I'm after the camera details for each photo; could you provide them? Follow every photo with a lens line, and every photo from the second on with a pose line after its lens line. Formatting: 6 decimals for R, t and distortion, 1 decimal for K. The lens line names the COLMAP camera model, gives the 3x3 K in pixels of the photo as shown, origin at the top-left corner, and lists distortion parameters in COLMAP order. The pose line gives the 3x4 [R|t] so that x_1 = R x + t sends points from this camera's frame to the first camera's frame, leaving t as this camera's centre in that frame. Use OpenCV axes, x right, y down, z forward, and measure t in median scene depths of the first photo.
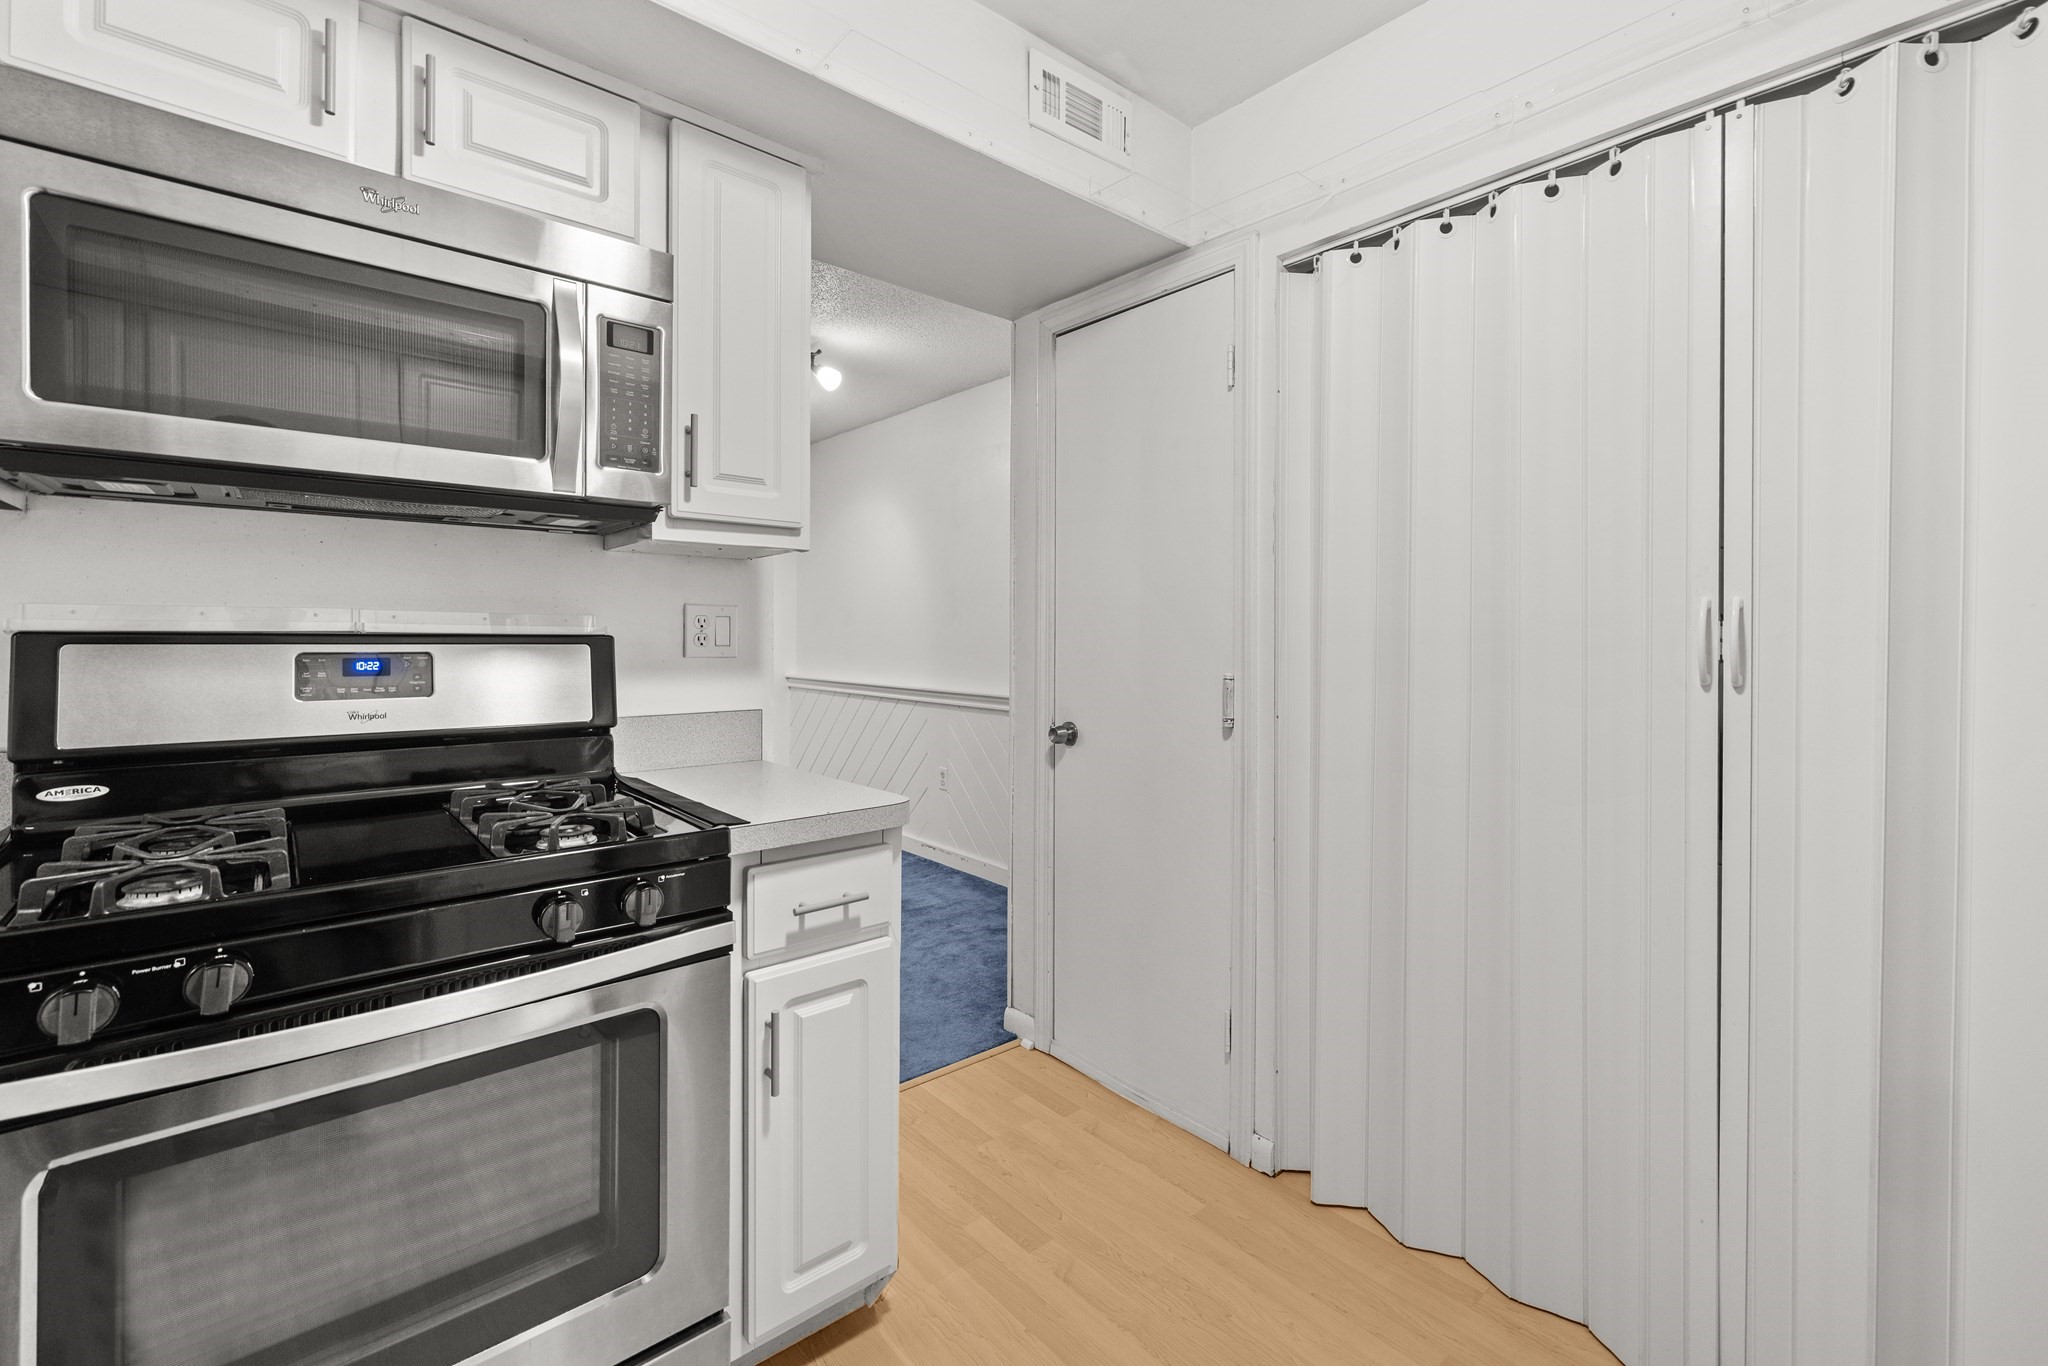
lens RADIAL K [[870.0, 0, 1032.8], [0, 870.0, 629.5], [0, 0, 1]] dist [-0.000305, 0.000352]
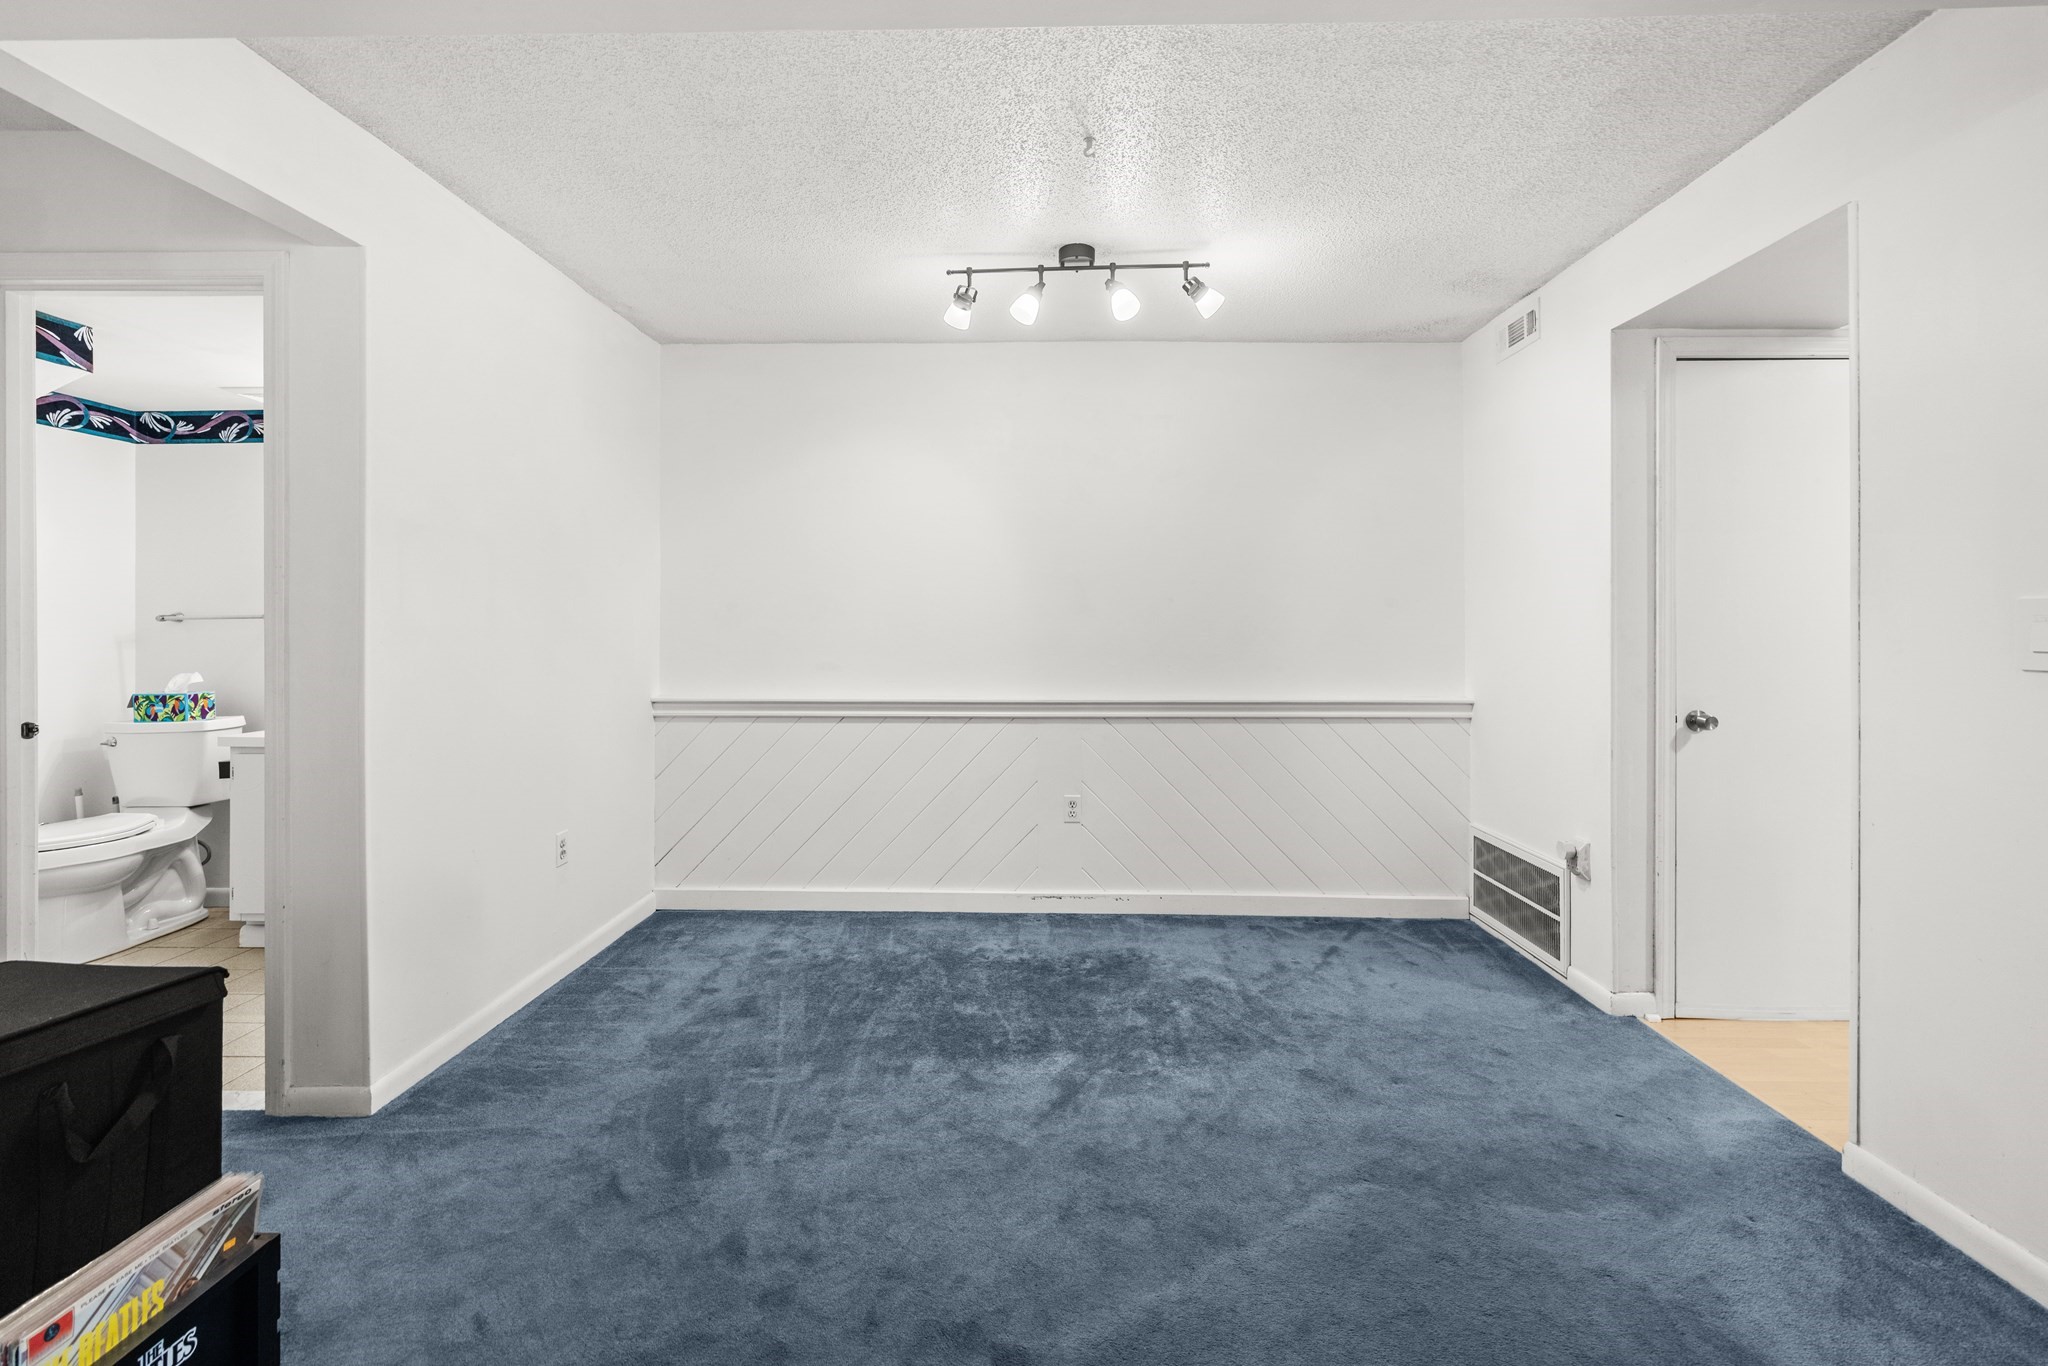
lens RADIAL K [[870.0, 0, 1032.8], [0, 870.0, 629.5], [0, 0, 1]] dist [-0.000305, 0.000352]
pose [[0.670213, -0.002722, 0.742164, -0.757073], [-0.000027, 0.999993, 0.003692, 0.000171], [-0.742169, -0.002494, 0.670208, 0.496804]]
